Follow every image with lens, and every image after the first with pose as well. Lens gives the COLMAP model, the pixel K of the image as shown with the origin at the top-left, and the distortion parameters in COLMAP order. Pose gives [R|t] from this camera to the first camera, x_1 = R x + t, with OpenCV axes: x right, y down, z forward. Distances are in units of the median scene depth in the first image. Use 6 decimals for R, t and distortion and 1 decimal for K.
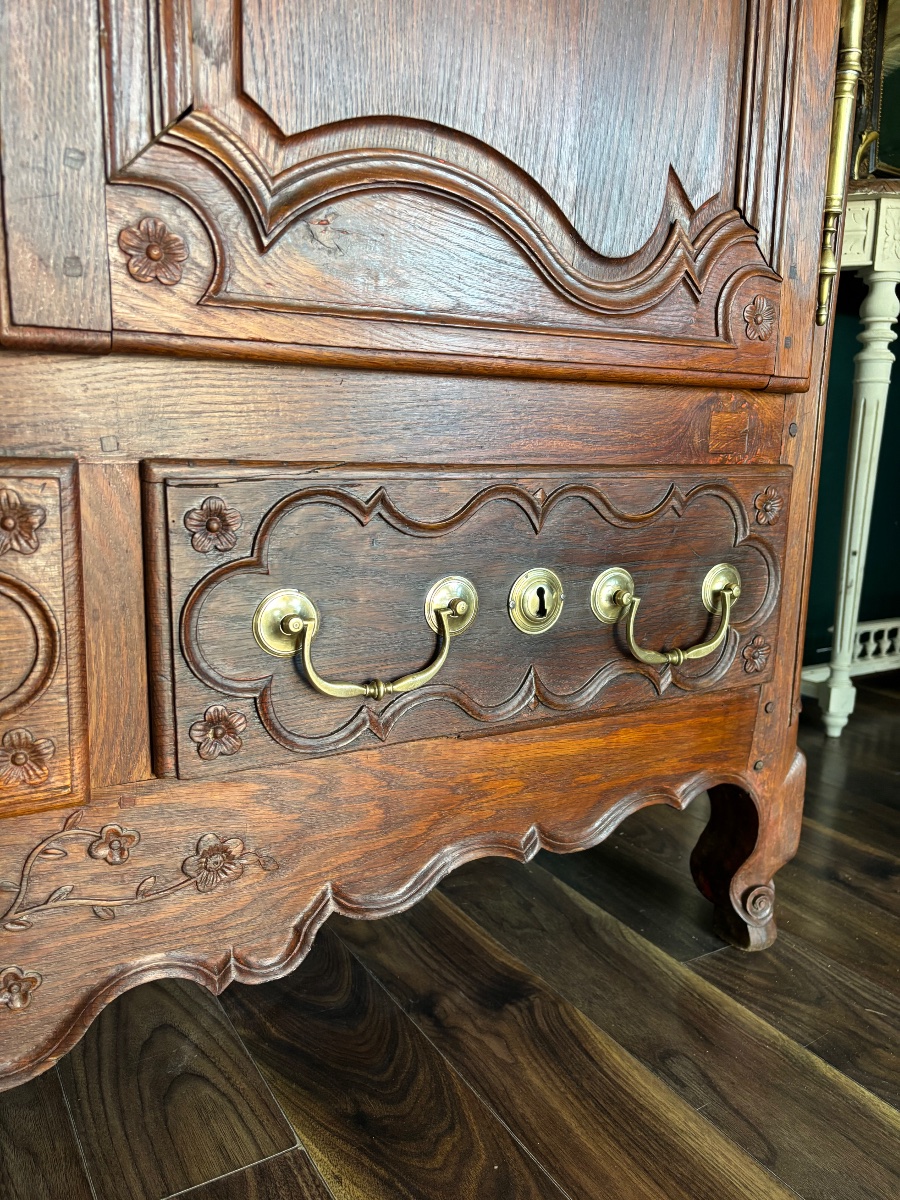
lens RADIAL K [[934.2, 0, 440.9], [0, 934.2, 600.2], [0, 0, 1]] dist [0.031653, -0.021306]
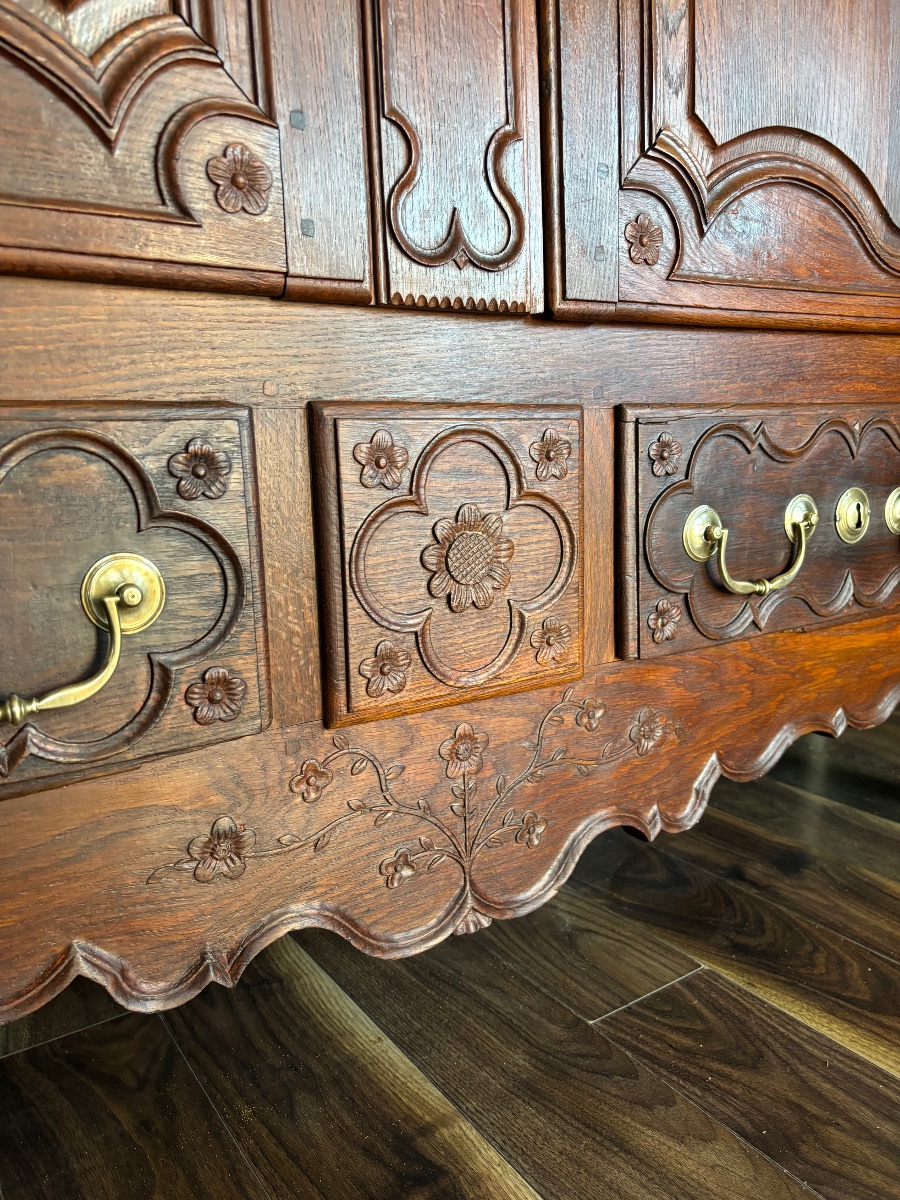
lens RADIAL K [[934.2, 0, 454.4], [0, 934.2, 597.3], [0, 0, 1]] dist [0.031653, -0.021306]
pose [[0.997203, -0.063522, 0.039381, -0.576258], [0.063823, 0.997941, -0.006415, 0.100743], [-0.038892, 0.008910, 0.999204, -0.249408]]
